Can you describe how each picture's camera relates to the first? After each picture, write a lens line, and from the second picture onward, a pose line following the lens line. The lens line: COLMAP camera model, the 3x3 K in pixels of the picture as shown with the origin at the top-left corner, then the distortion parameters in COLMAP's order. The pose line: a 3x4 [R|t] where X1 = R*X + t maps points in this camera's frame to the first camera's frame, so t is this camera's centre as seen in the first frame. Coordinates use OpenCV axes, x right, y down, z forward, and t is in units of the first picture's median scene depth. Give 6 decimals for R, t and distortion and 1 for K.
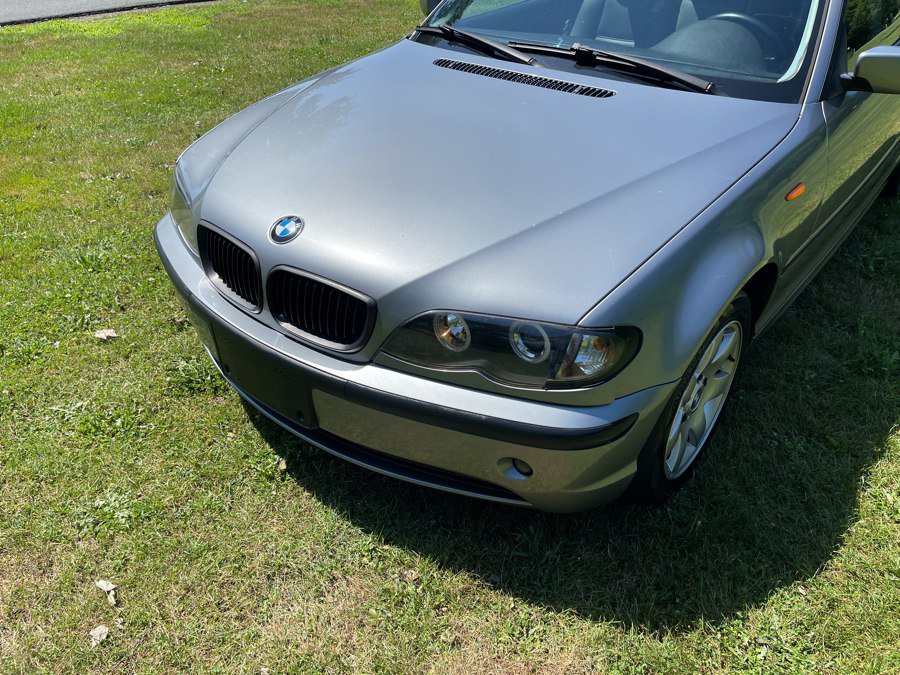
lens RADIAL K [[686.5, 0, 450.3], [0, 686.5, 333.4], [0, 0, 1]] dist [0.077360, -0.118674]
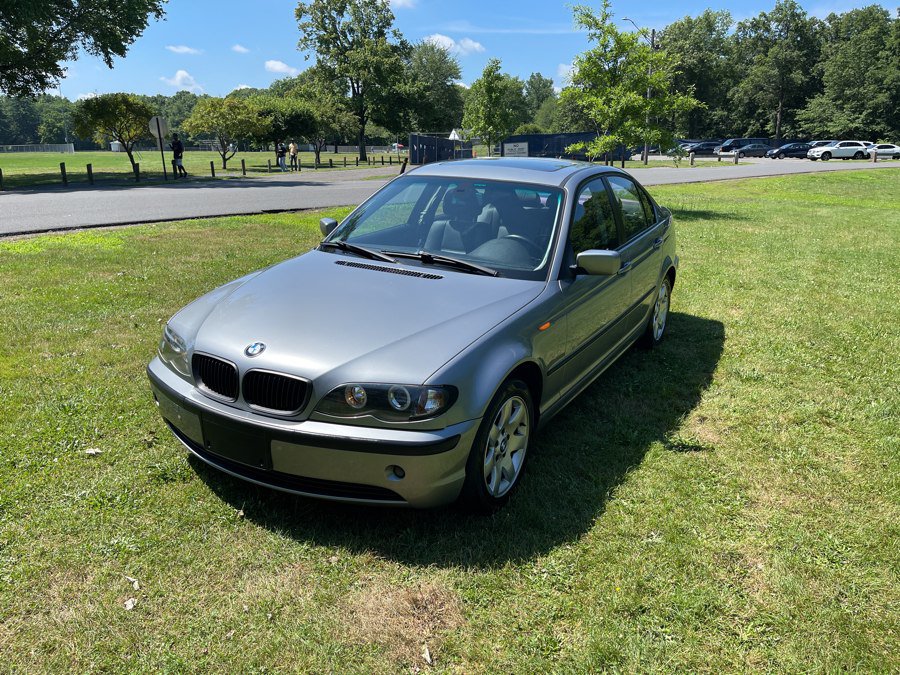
lens RADIAL K [[686.5, 0, 453.2], [0, 686.5, 343.3], [0, 0, 1]] dist [0.077360, -0.118674]
pose [[0.984577, -0.029848, 0.172386, -0.041065], [0.075781, 0.960866, -0.266448, 0.282897], [-0.157687, 0.275402, 0.948308, -0.608755]]
